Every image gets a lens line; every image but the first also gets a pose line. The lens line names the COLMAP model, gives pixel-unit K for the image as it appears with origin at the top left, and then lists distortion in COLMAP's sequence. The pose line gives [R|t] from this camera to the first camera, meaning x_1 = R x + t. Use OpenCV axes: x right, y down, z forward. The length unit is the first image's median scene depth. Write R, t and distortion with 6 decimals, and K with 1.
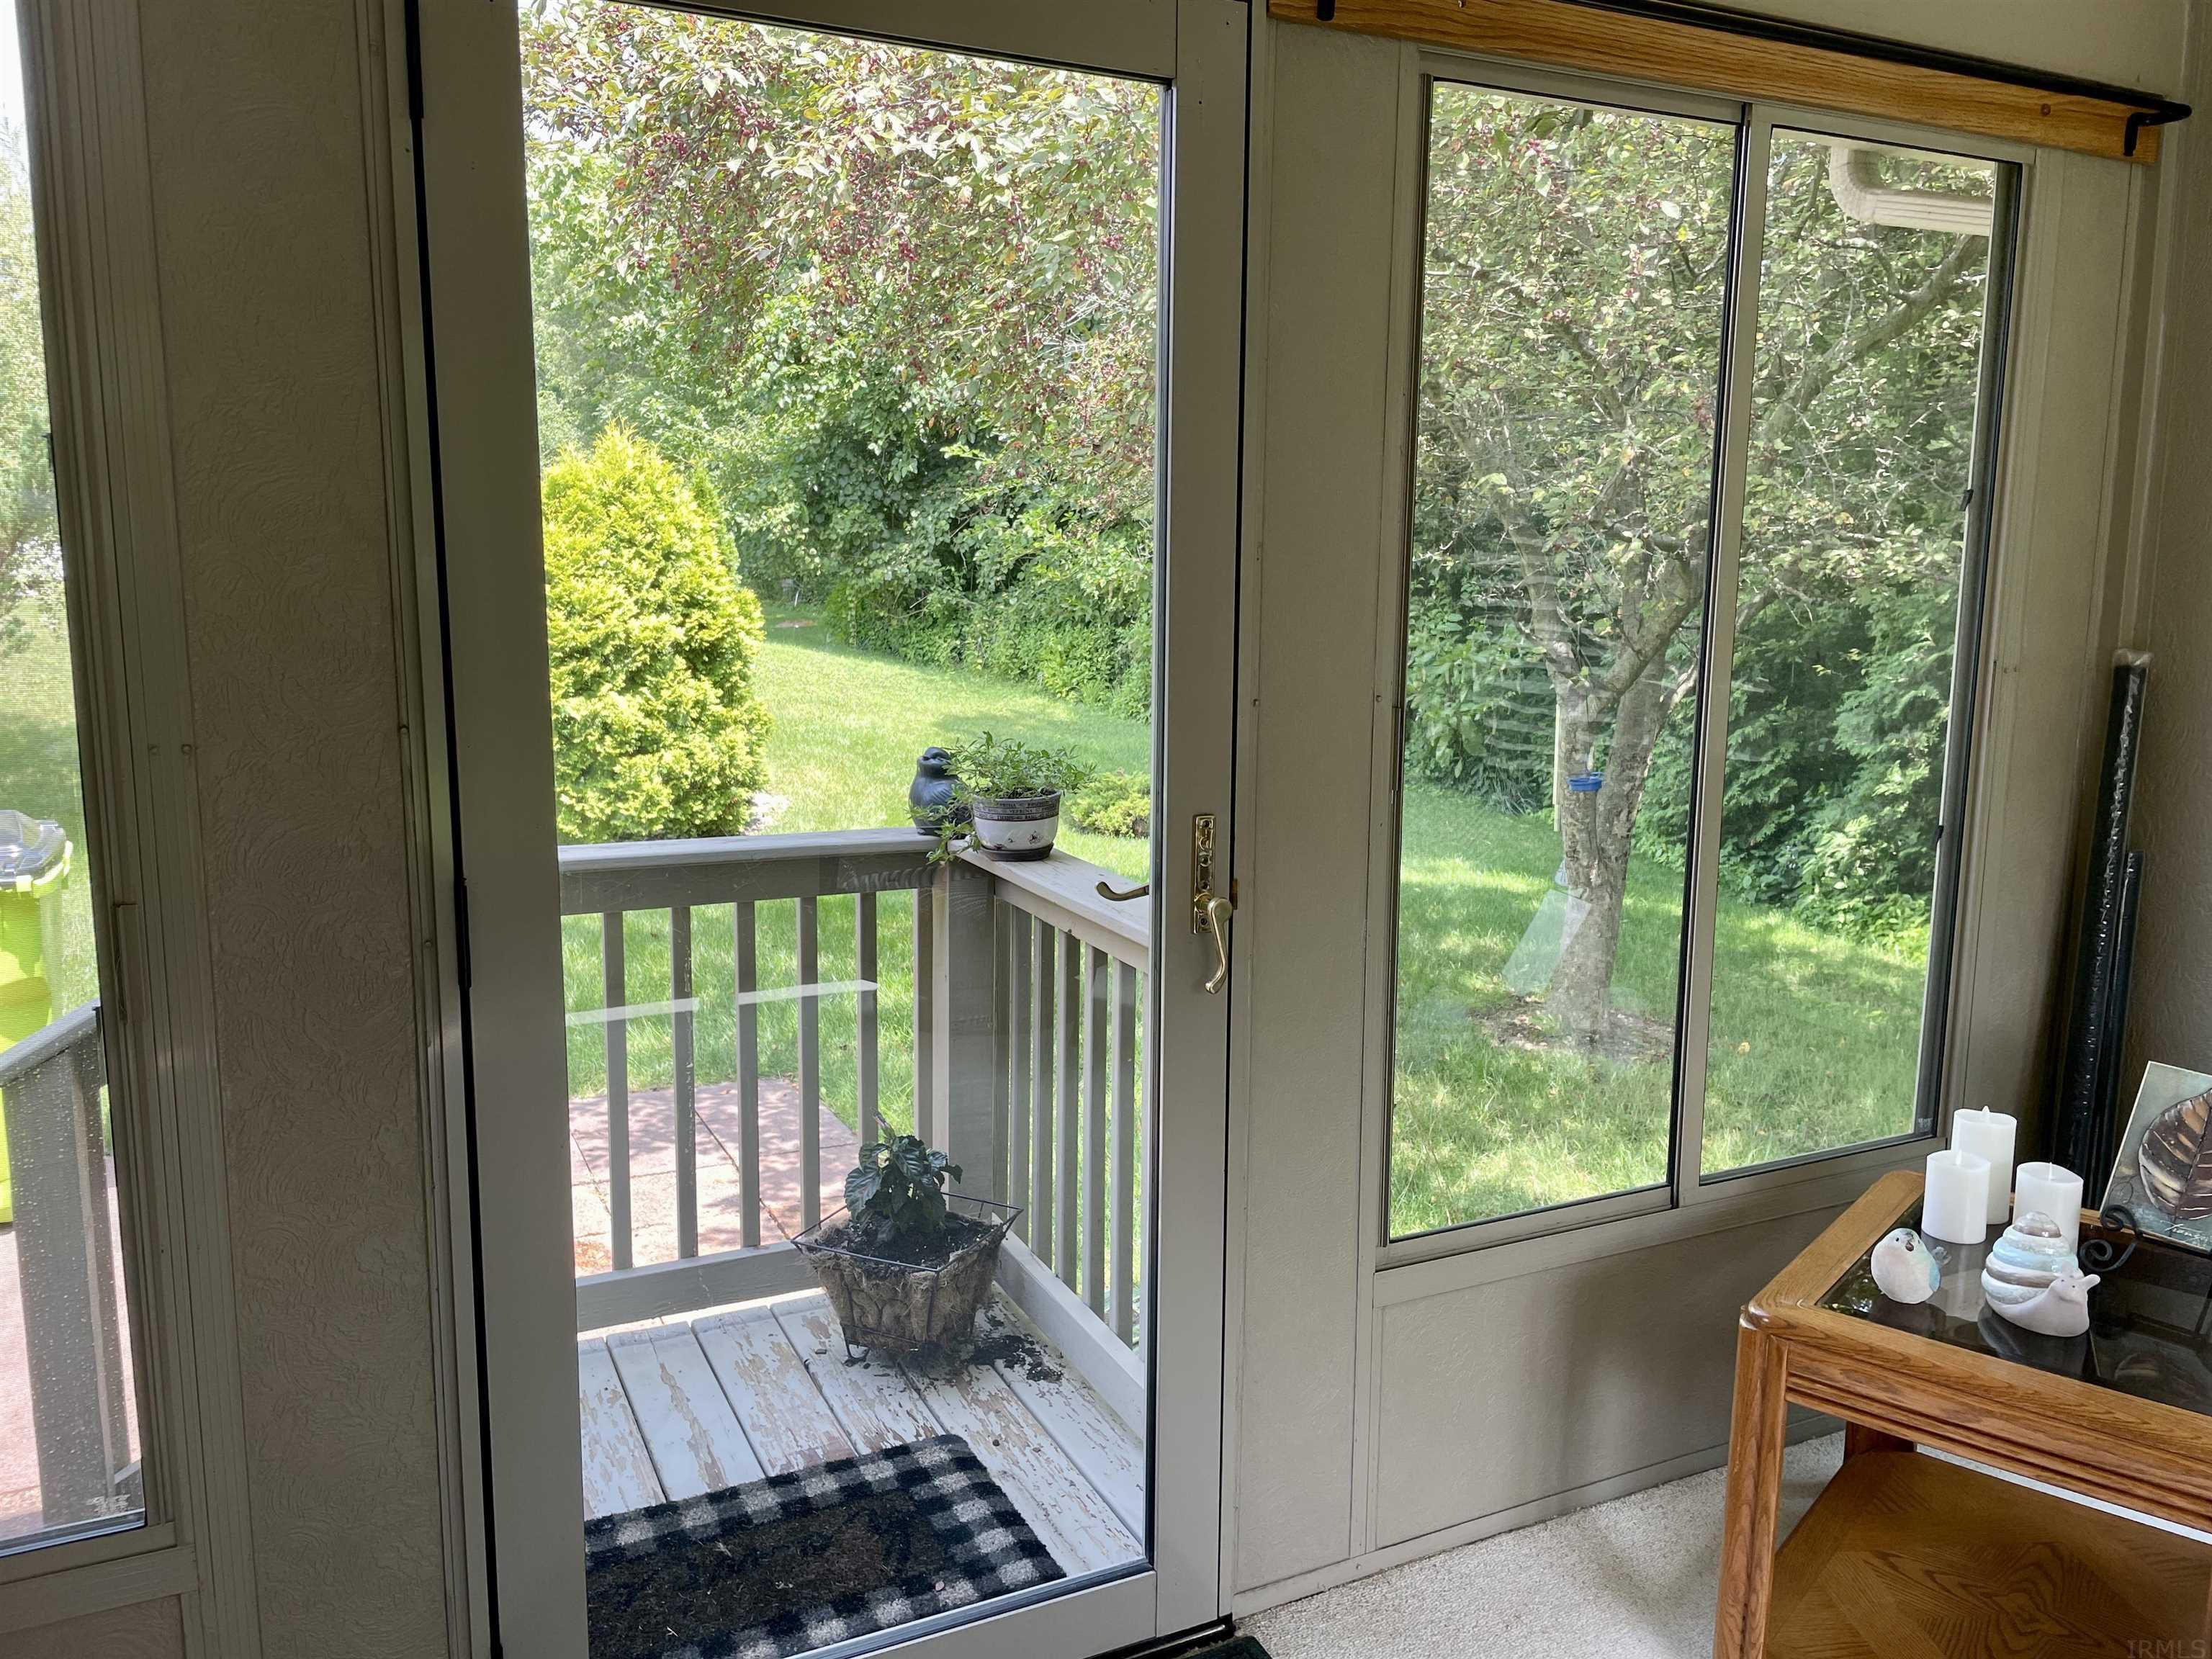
lens RADIAL K [[1672.6, 0, 1104.4], [0, 1672.6, 817.1], [0, 0, 1]] dist [0.096328, -0.126026]
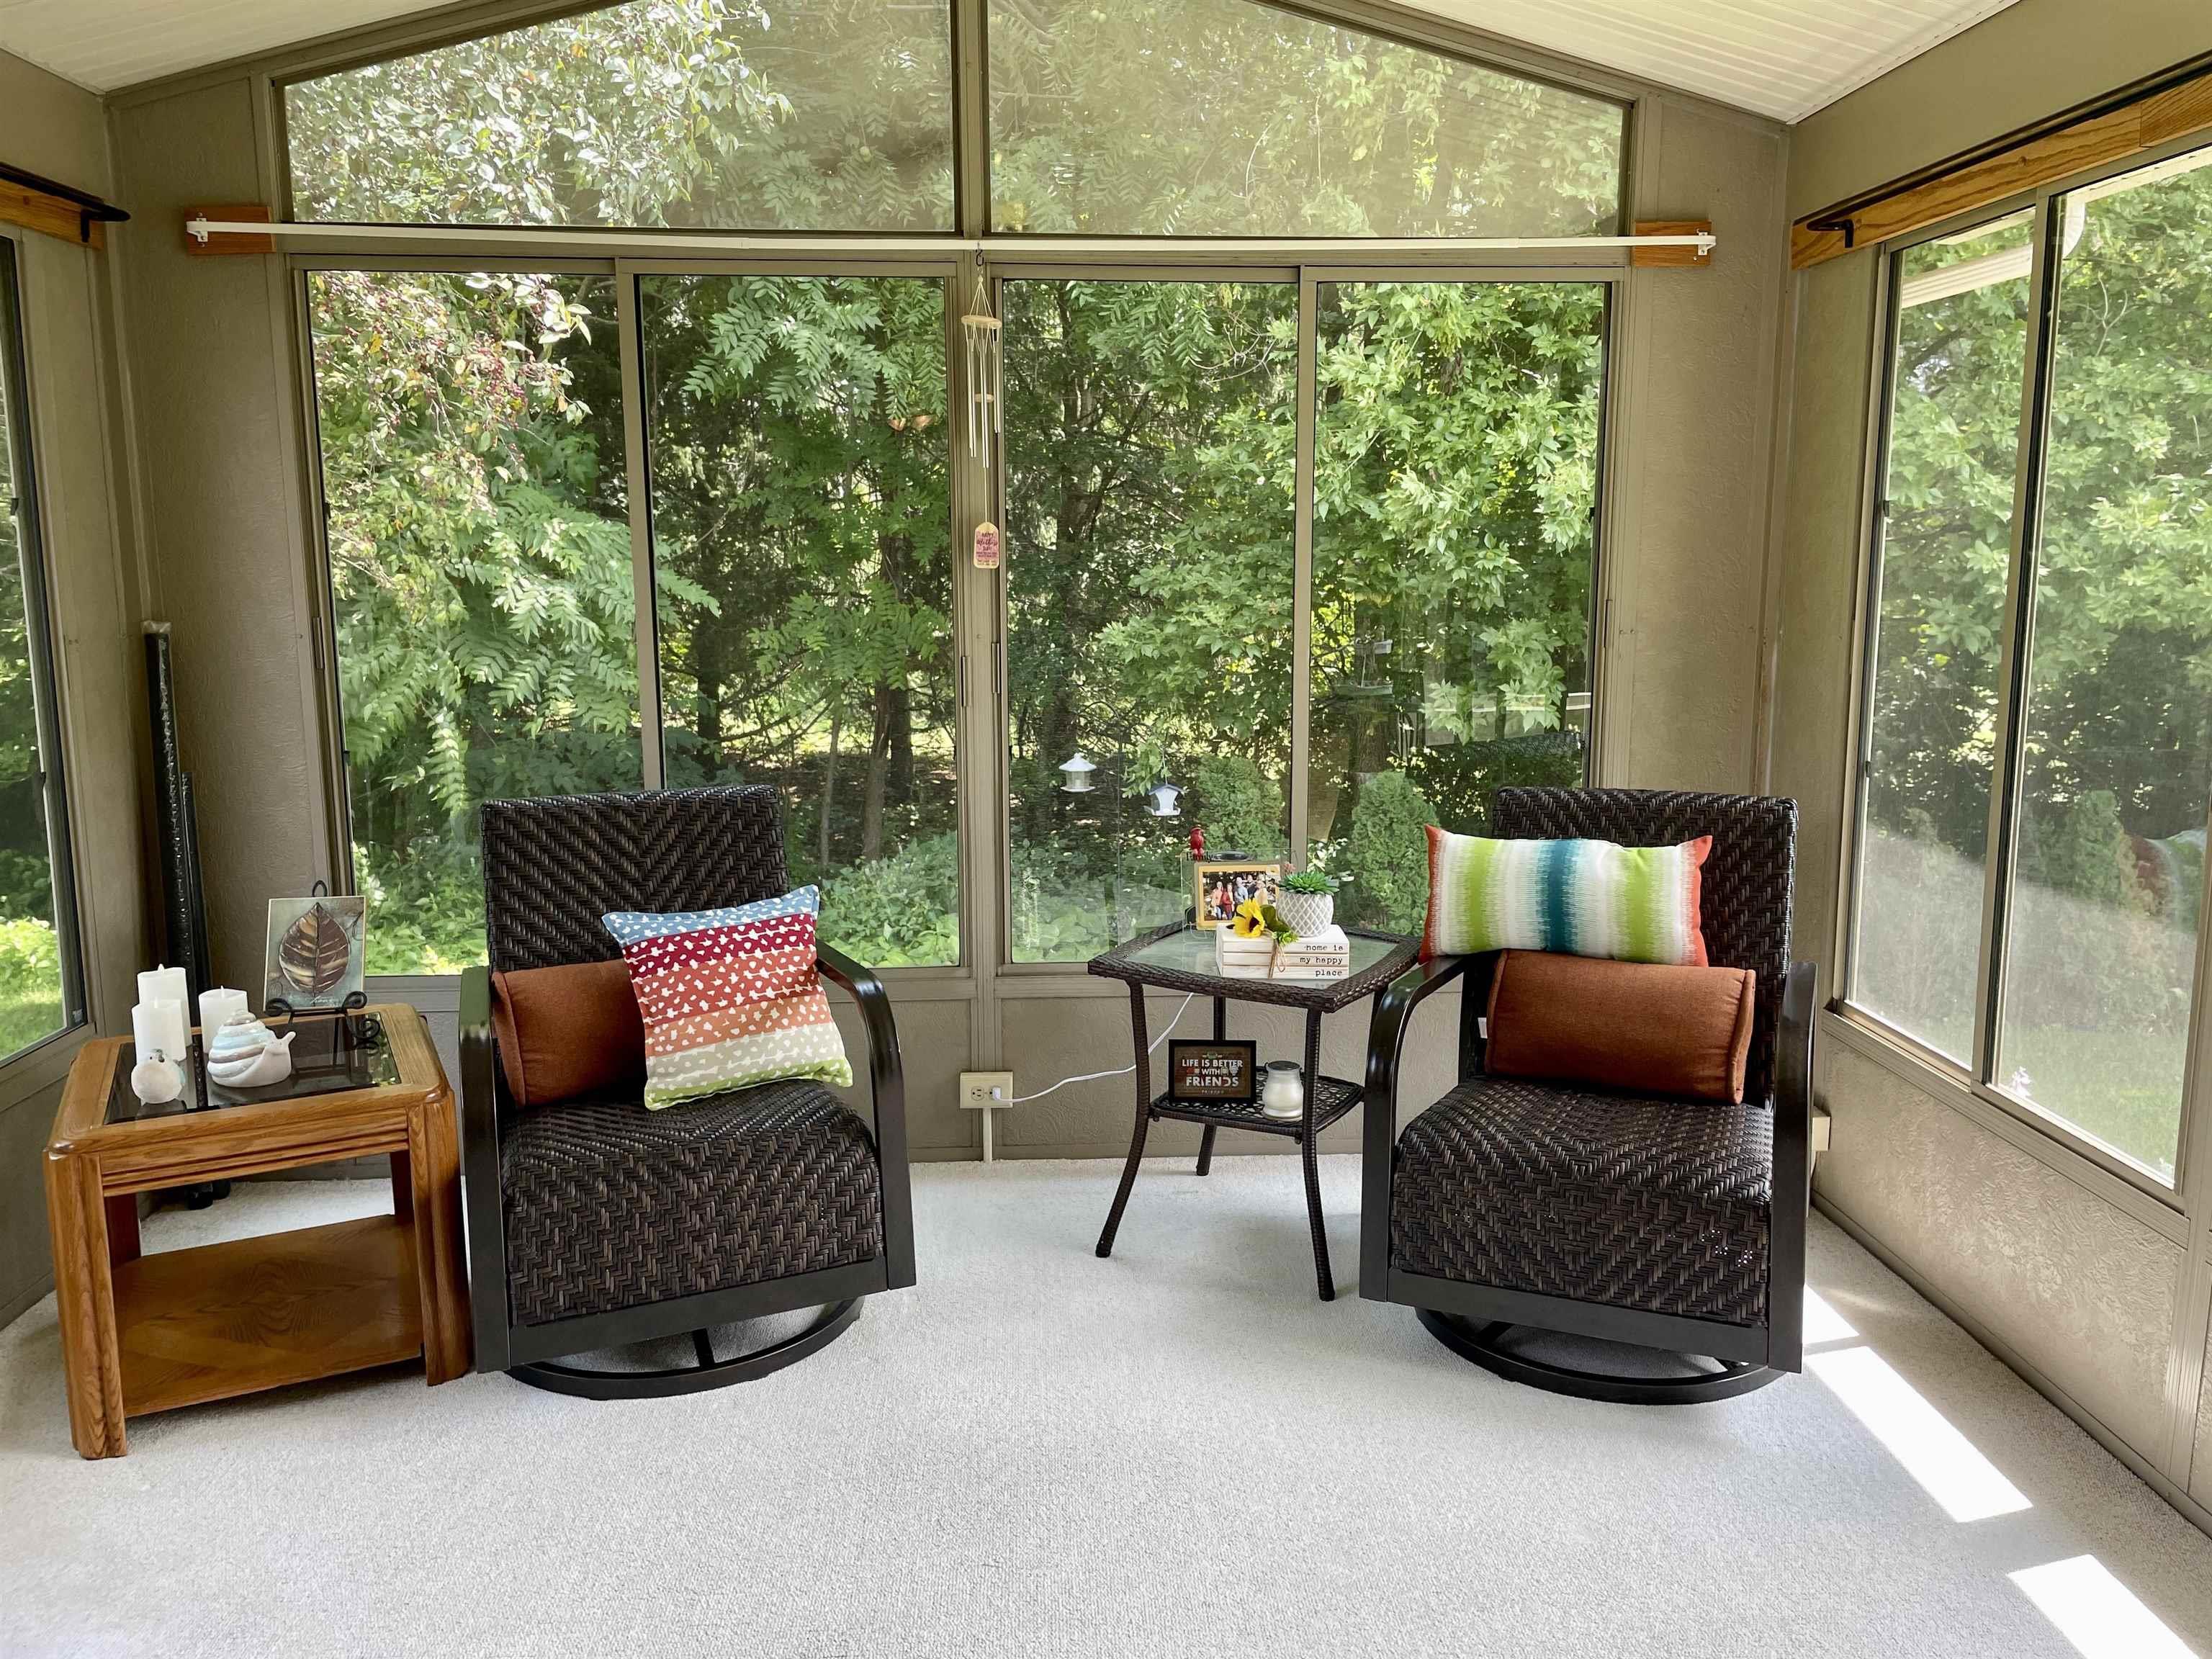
lens RADIAL K [[1672.6, 0, 1104.4], [0, 1672.6, 817.1], [0, 0, 1]] dist [0.096328, -0.126026]
pose [[0.397596, -0.151752, 0.904925, -0.380315], [0.150869, 0.983618, 0.098661, 0.037982], [-0.905072, 0.097298, 0.413977, -0.232062]]
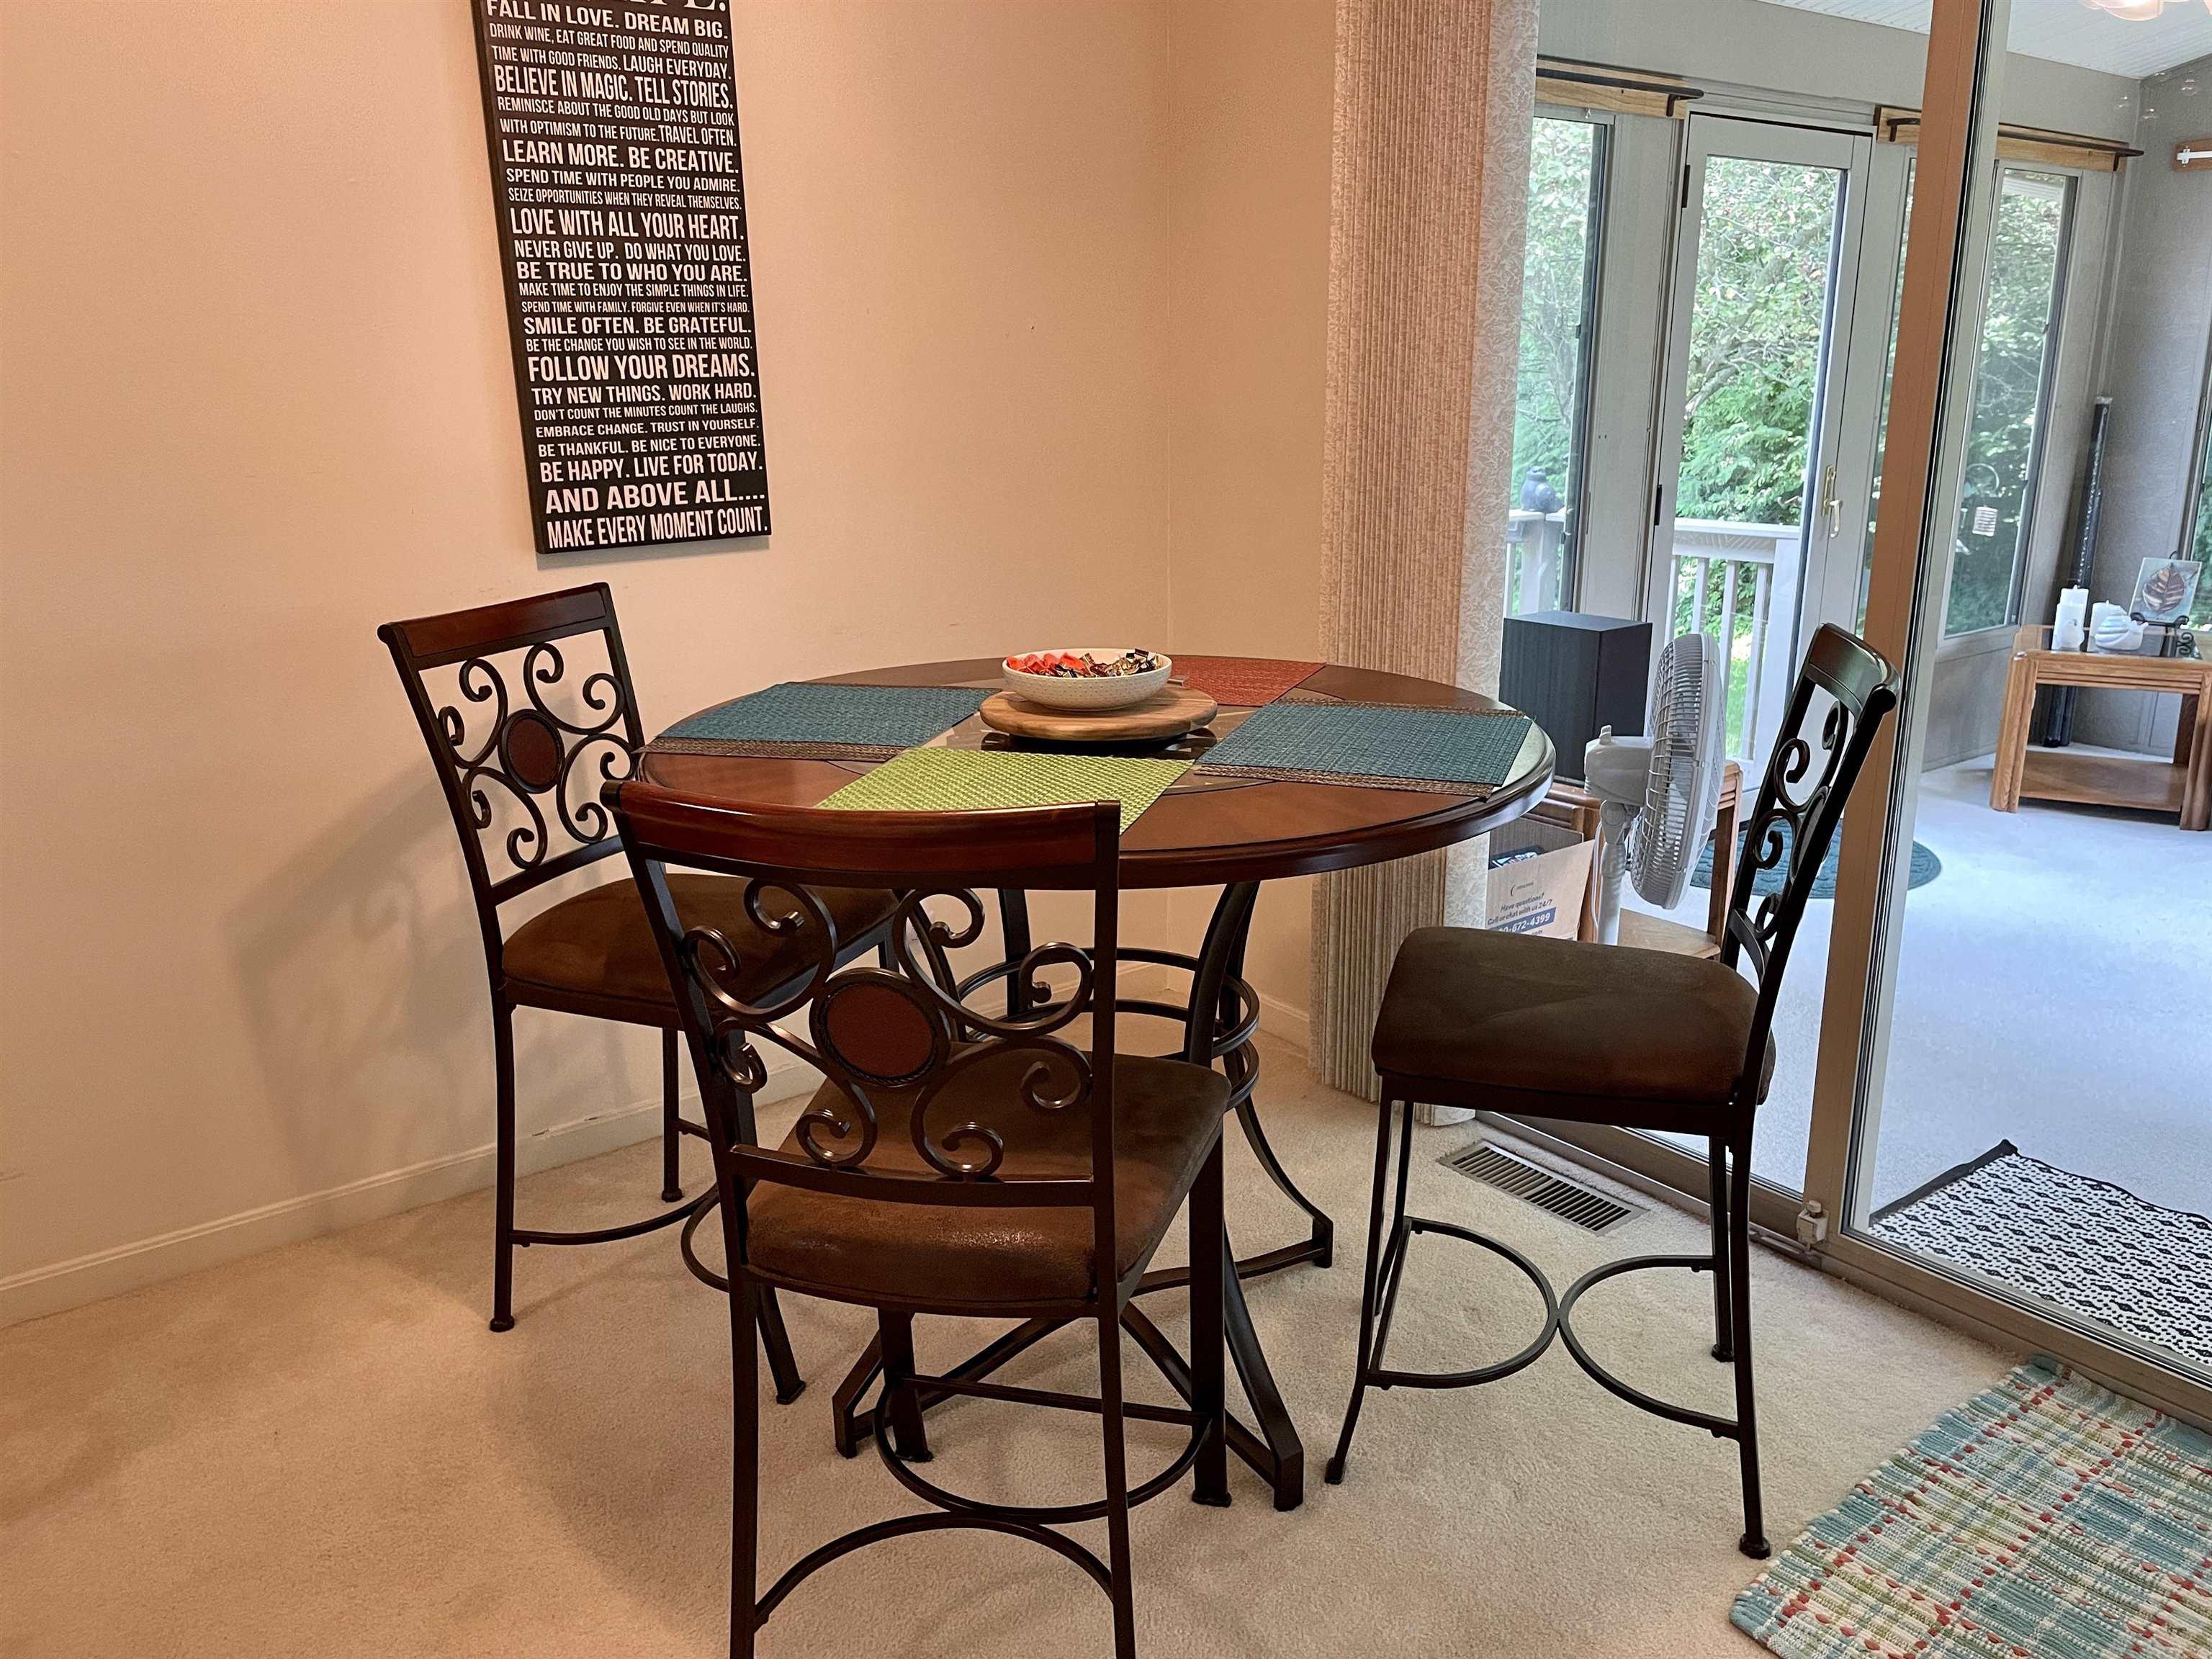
lens RADIAL K [[1672.6, 0, 1104.4], [0, 1672.6, 817.1], [0, 0, 1]] dist [0.096328, -0.126026]
pose [[0.982096, -0.065554, 0.176610, -1.315243], [0.046562, 0.992883, 0.109614, 0.169330], [-0.182539, -0.099428, 0.978158, -1.176876]]
